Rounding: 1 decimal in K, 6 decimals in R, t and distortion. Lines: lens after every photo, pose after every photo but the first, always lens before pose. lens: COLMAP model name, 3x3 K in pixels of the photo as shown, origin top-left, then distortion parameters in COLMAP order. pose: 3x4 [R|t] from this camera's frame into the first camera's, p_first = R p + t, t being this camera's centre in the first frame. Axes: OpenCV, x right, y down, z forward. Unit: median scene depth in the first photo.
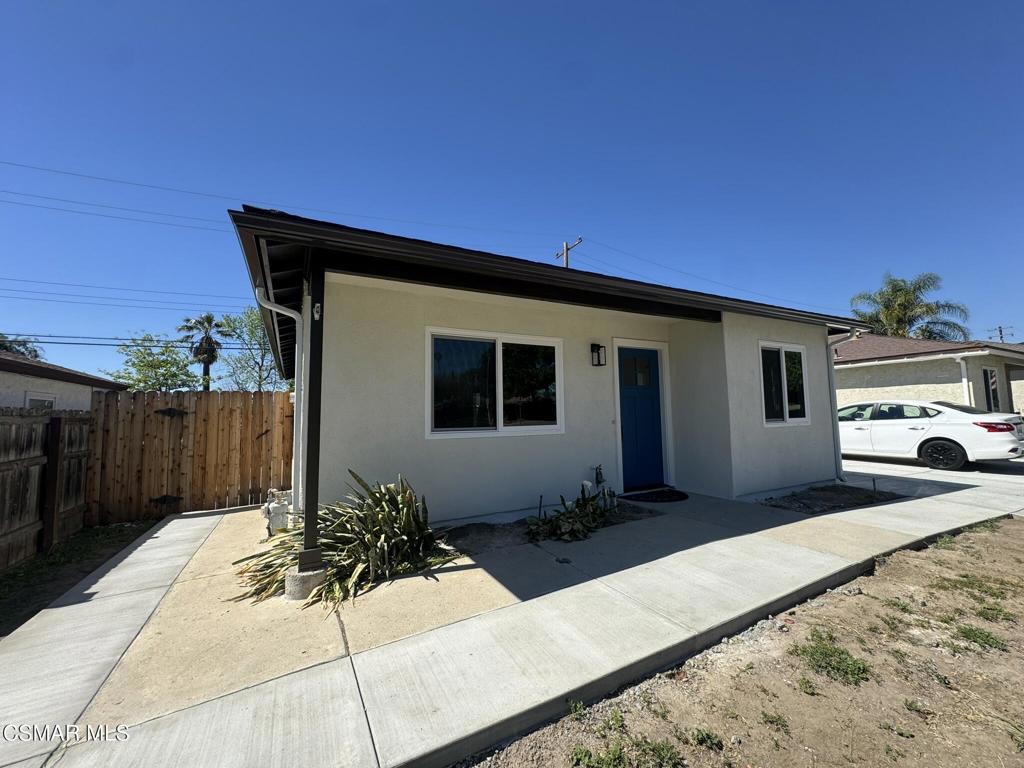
lens RADIAL K [[411.8, 0, 511.4], [0, 411.8, 383.6], [0, 0, 1]] dist [-0.003091, -0.000387]
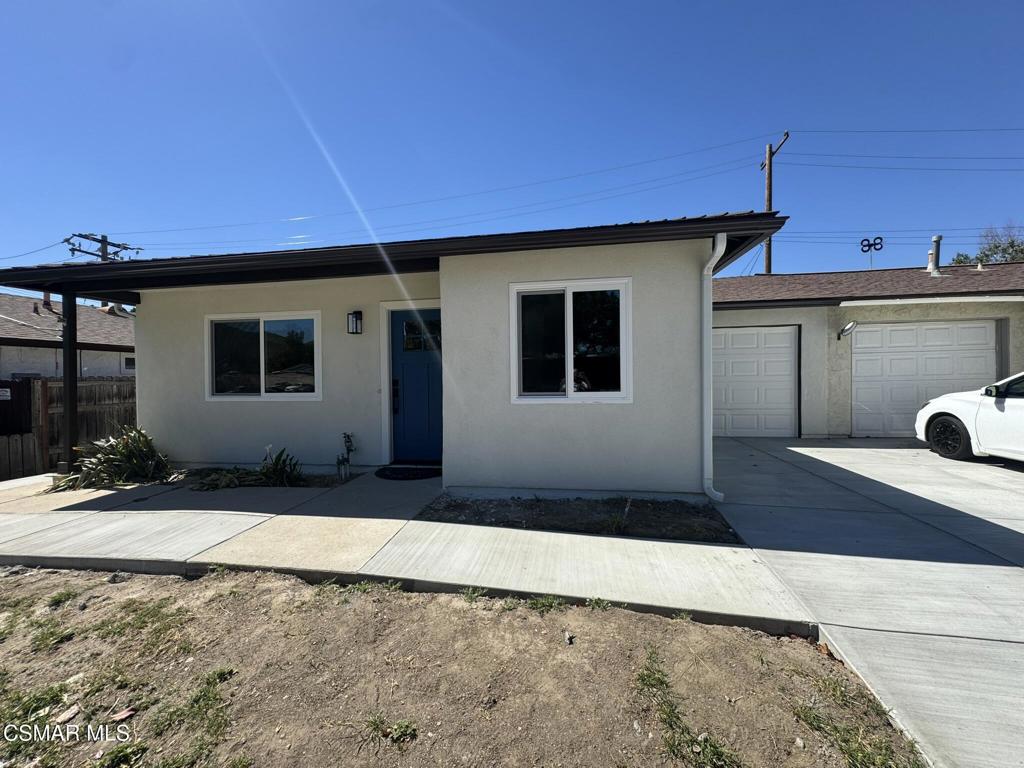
lens RADIAL K [[409.8, 0, 512.0], [0, 409.8, 384.0], [0, 0, 1]] dist [-0.002770, 0.000058]
pose [[0.796310, 0.016885, -0.604653, 1.101804], [0.047055, 0.994852, 0.089751, 0.005966], [0.603056, -0.099922, 0.791416, 0.437685]]
